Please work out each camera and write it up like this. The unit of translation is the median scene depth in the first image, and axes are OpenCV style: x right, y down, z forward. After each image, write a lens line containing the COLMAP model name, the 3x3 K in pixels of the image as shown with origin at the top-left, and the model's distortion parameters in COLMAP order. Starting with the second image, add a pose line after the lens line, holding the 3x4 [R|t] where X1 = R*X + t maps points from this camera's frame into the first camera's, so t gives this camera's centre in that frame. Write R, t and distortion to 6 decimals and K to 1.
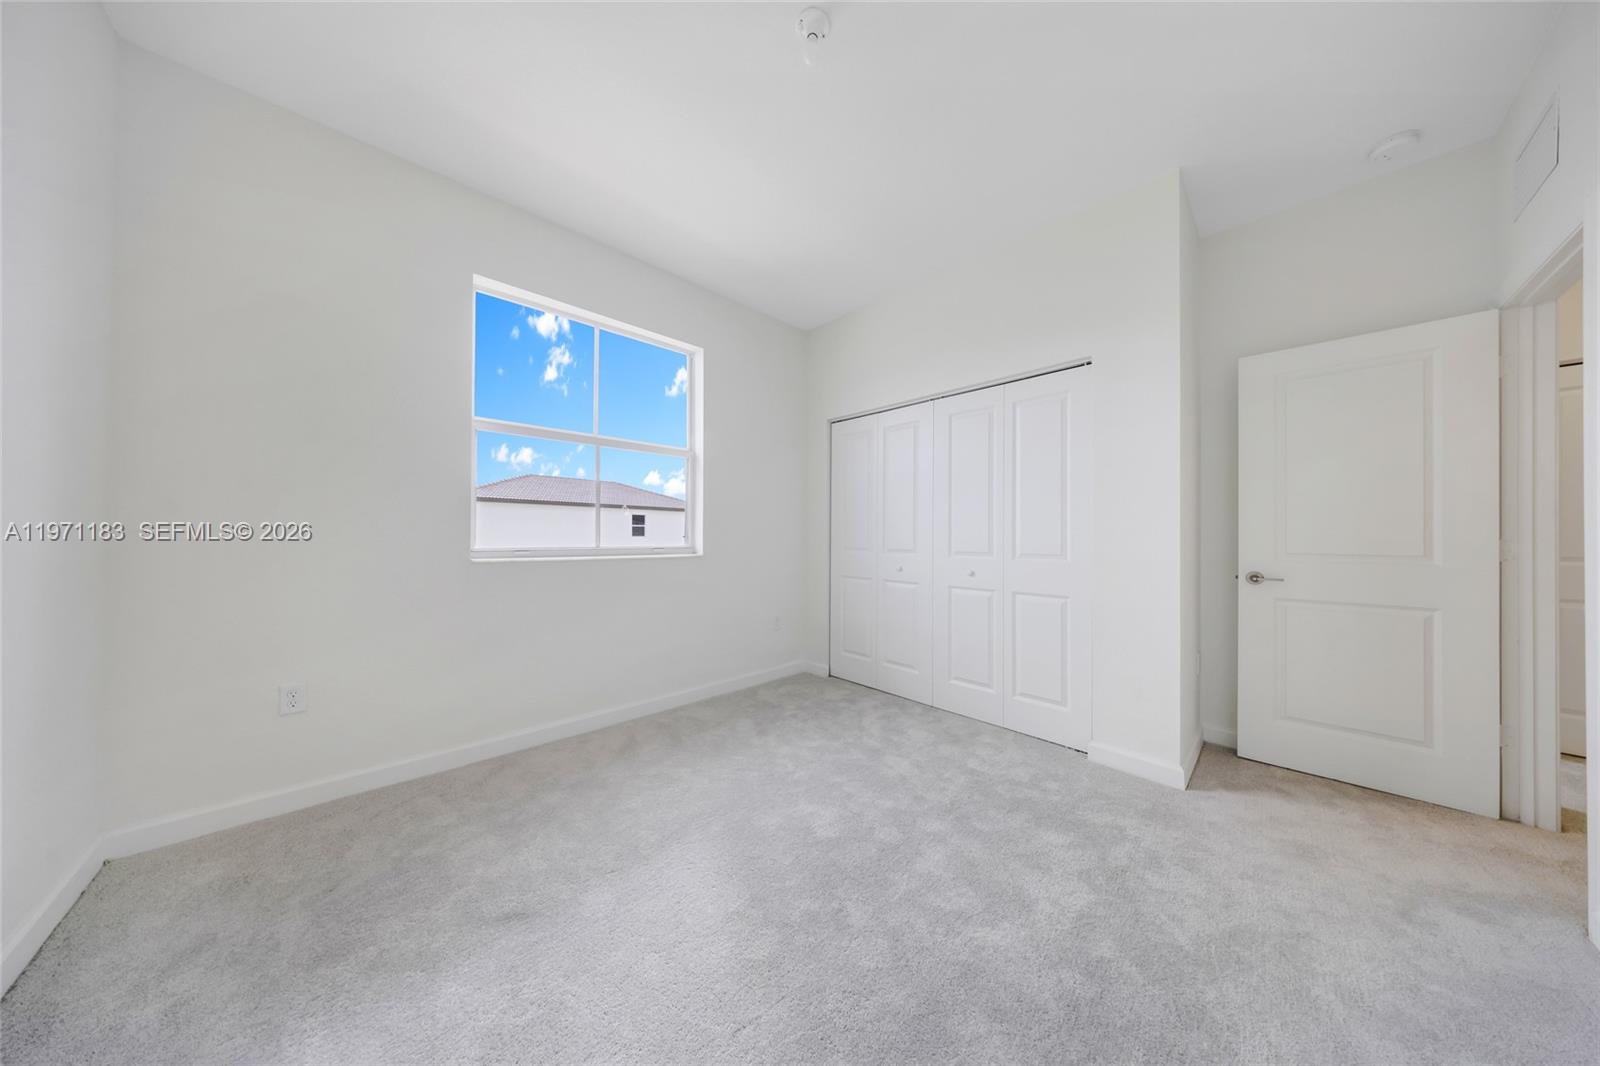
lens RADIAL K [[459.2, 0, 803.1], [0, 459.2, 532.0], [0, 0, 1]] dist [-0.000833, -0.000216]
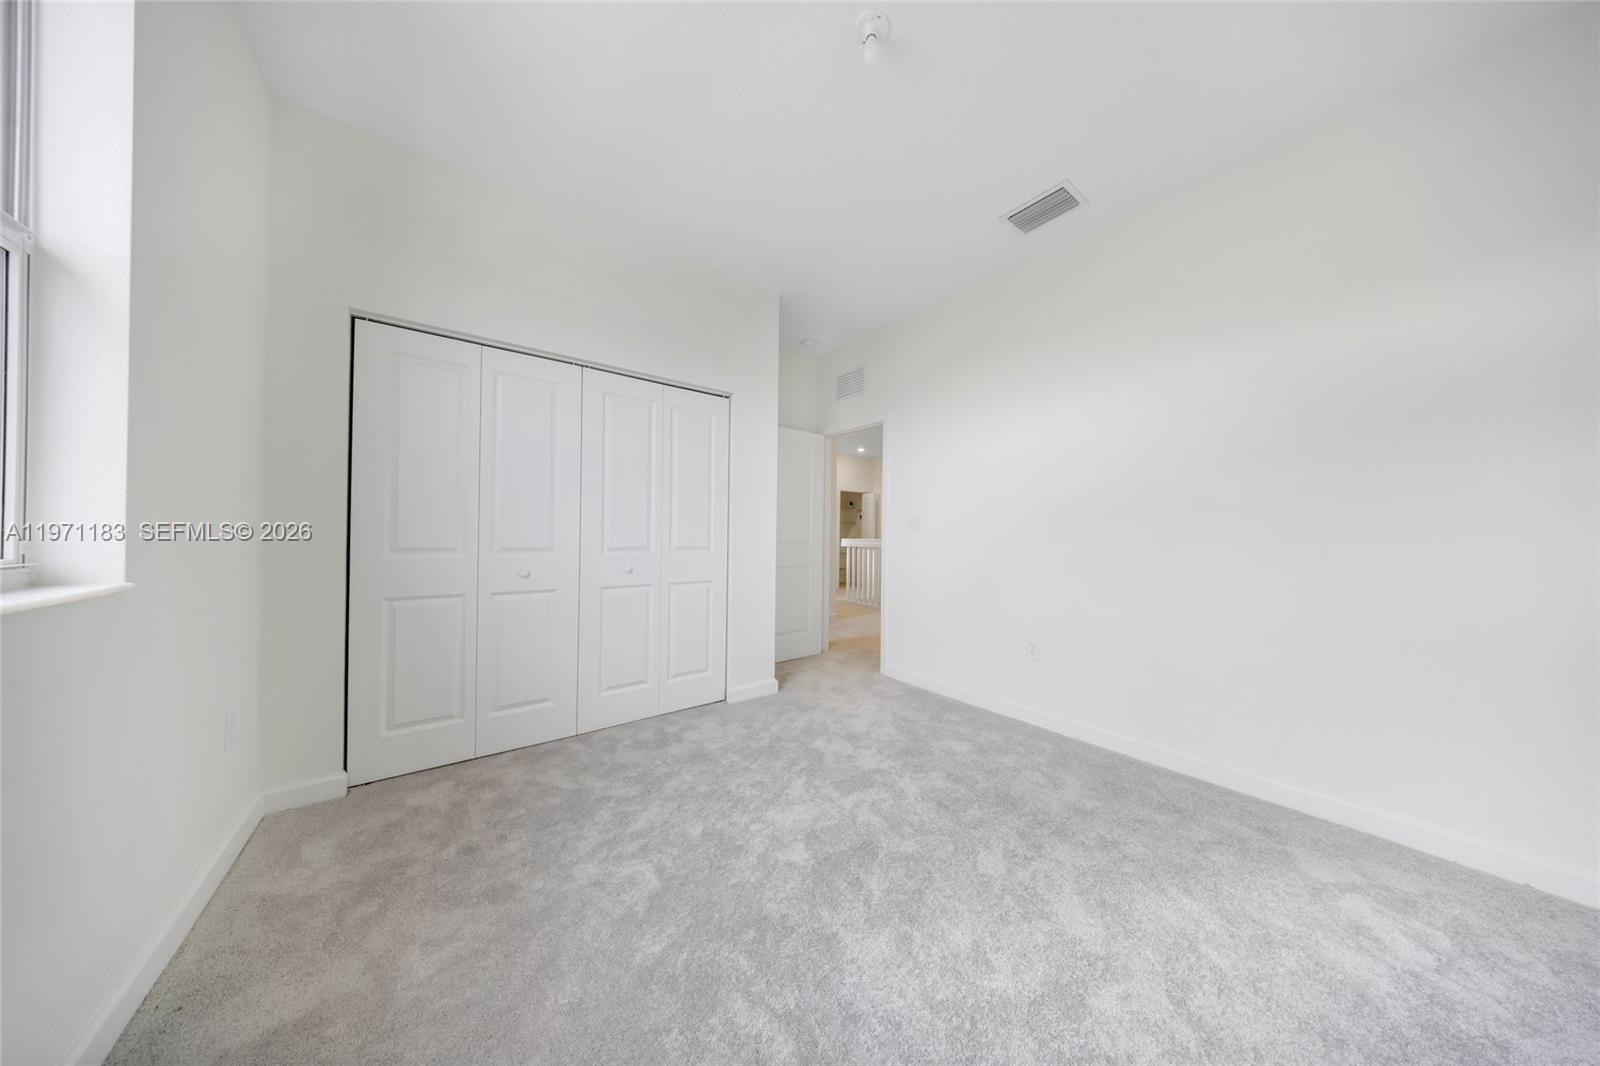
lens RADIAL K [[459.2, 0, 803.1], [0, 459.2, 532.0], [0, 0, 1]] dist [-0.000833, -0.000216]
pose [[0.113950, 0.000176, 0.993486, -0.543465], [-0.022262, 0.999749, 0.002377, 0.001031], [-0.993237, -0.022387, 0.113925, 0.551933]]
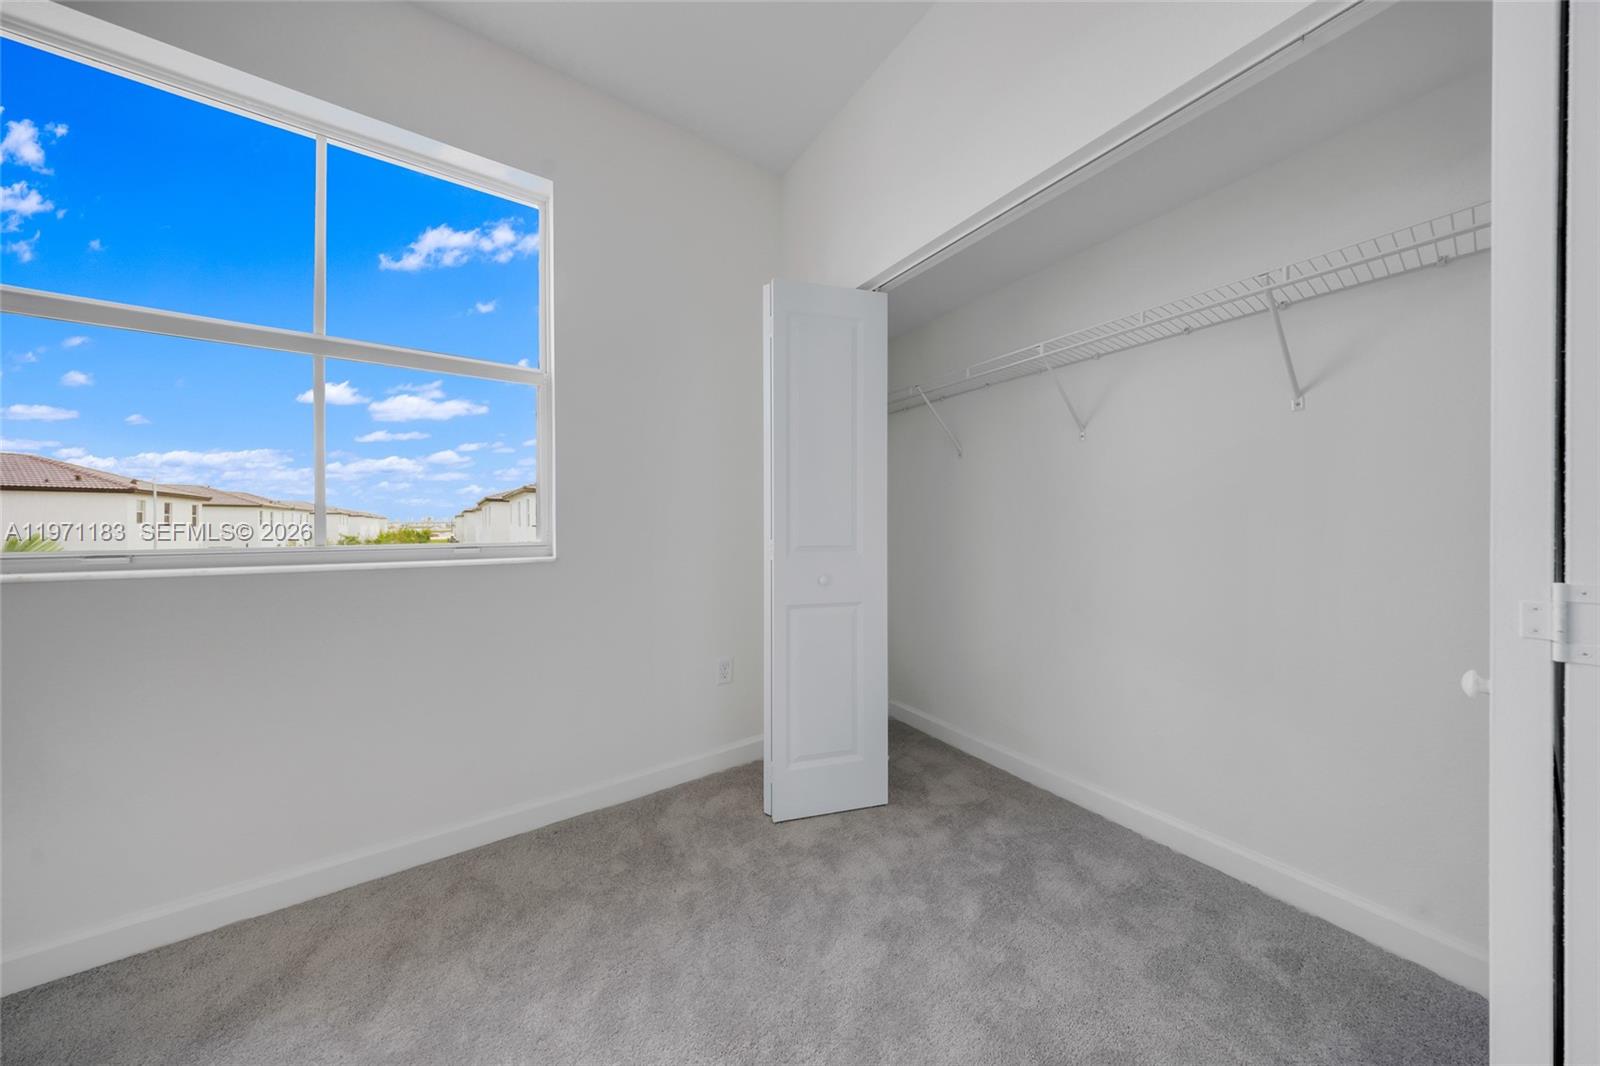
lens RADIAL K [[459.2, 0, 803.1], [0, 459.2, 532.0], [0, 0, 1]] dist [-0.000833, -0.000216]
pose [[0.982198, -0.016812, -0.187097, 0.193139], [0.019108, 0.999763, 0.010473, 0.020845], [0.186876, -0.013862, 0.982286, 0.583171]]
